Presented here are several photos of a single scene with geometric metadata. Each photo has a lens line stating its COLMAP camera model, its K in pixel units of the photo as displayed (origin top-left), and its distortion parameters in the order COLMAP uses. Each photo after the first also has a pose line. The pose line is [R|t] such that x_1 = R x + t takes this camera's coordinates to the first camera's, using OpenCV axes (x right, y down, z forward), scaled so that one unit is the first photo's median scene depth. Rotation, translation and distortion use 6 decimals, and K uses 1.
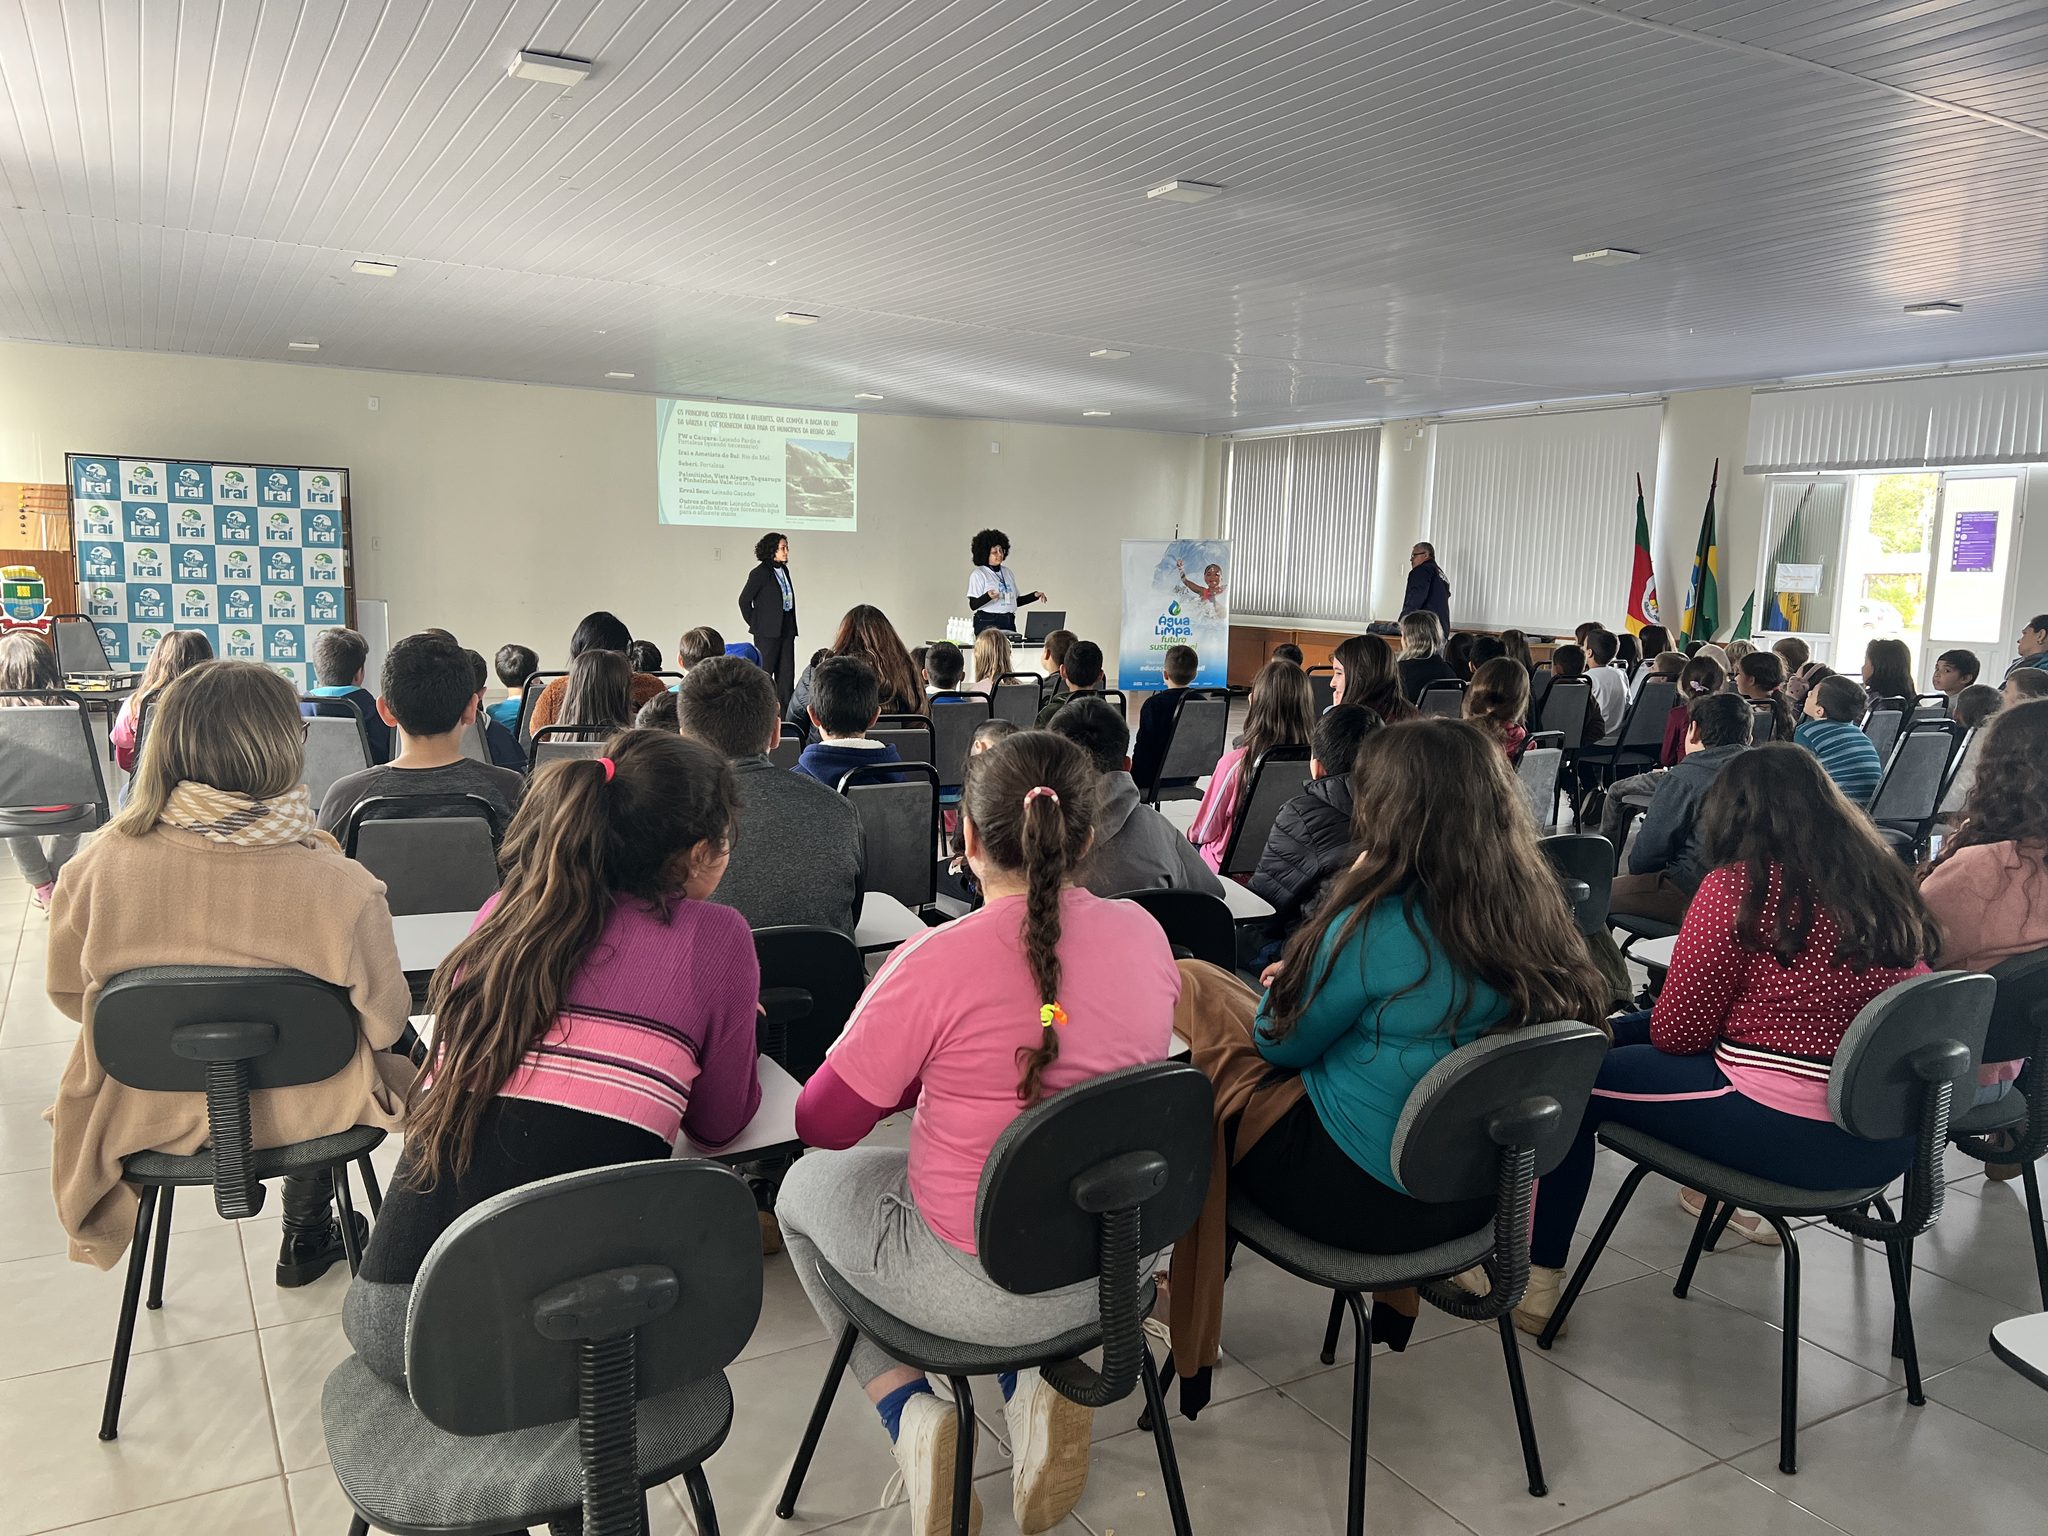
lens RADIAL K [[1528.7, 0, 1016.9], [0, 1528.7, 780.4], [0, 0, 1]] dist [0.050683, -0.050480]
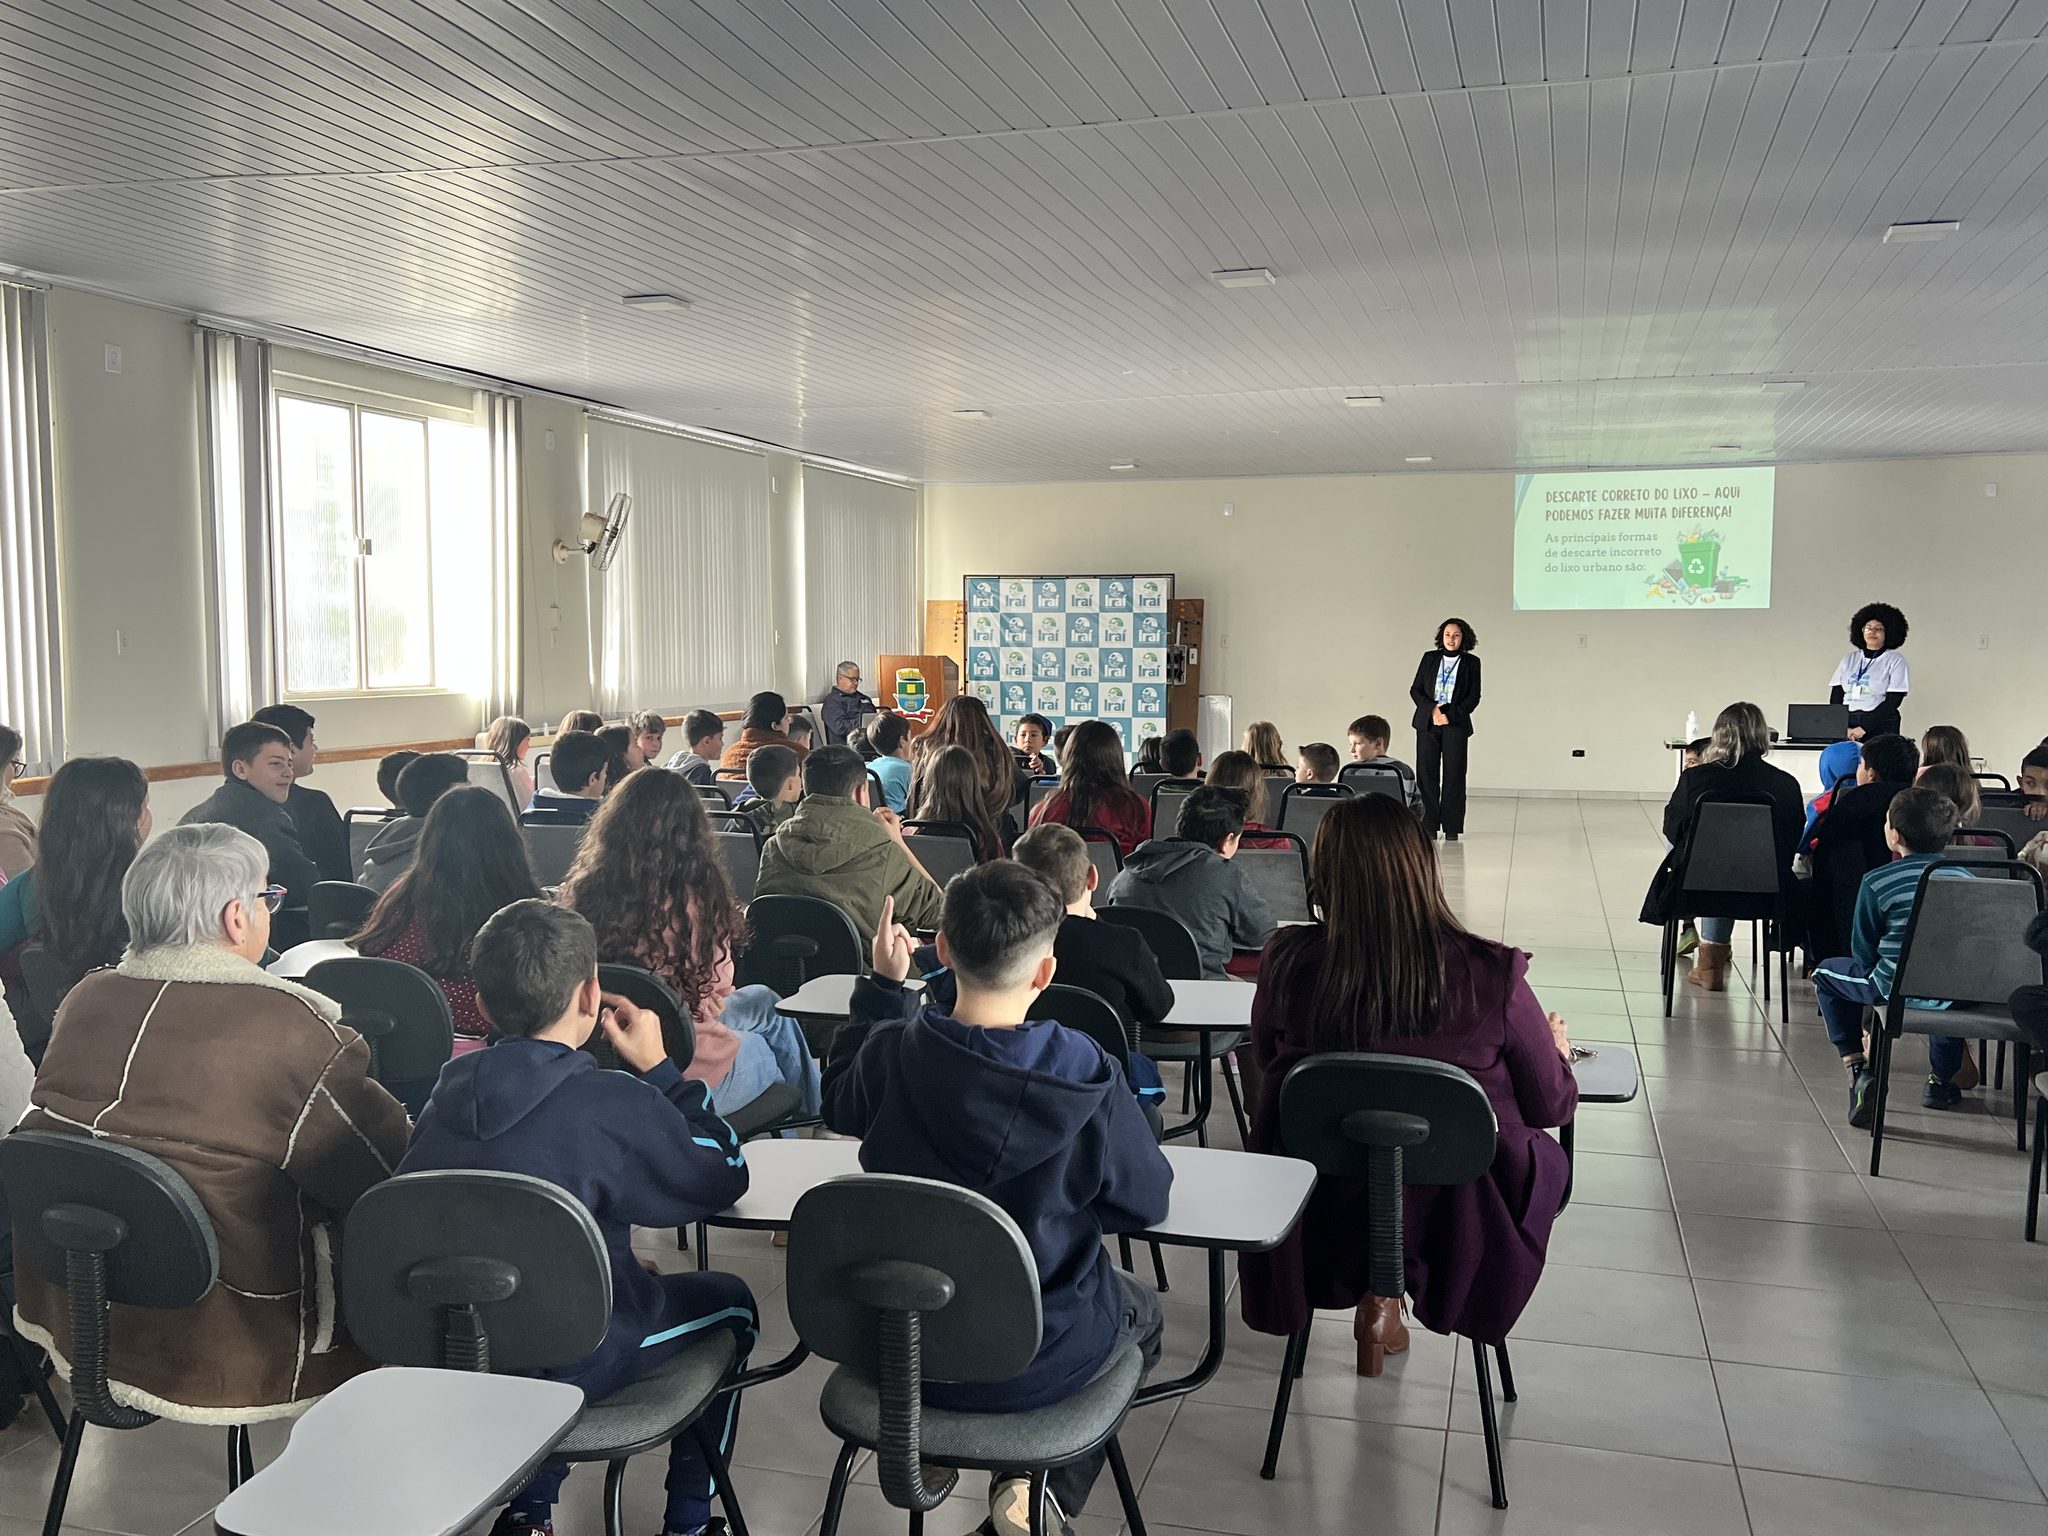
lens RADIAL K [[1806.2, 0, 1011.6], [0, 1806.2, 781.5], [0, 0, 1]] dist [0.106970, -0.174290]
pose [[0.693905, 0.033190, -0.719301, 0.424952], [-0.082967, 0.995969, -0.034082, -0.005531], [0.715271, 0.083328, 0.693862, 0.057779]]
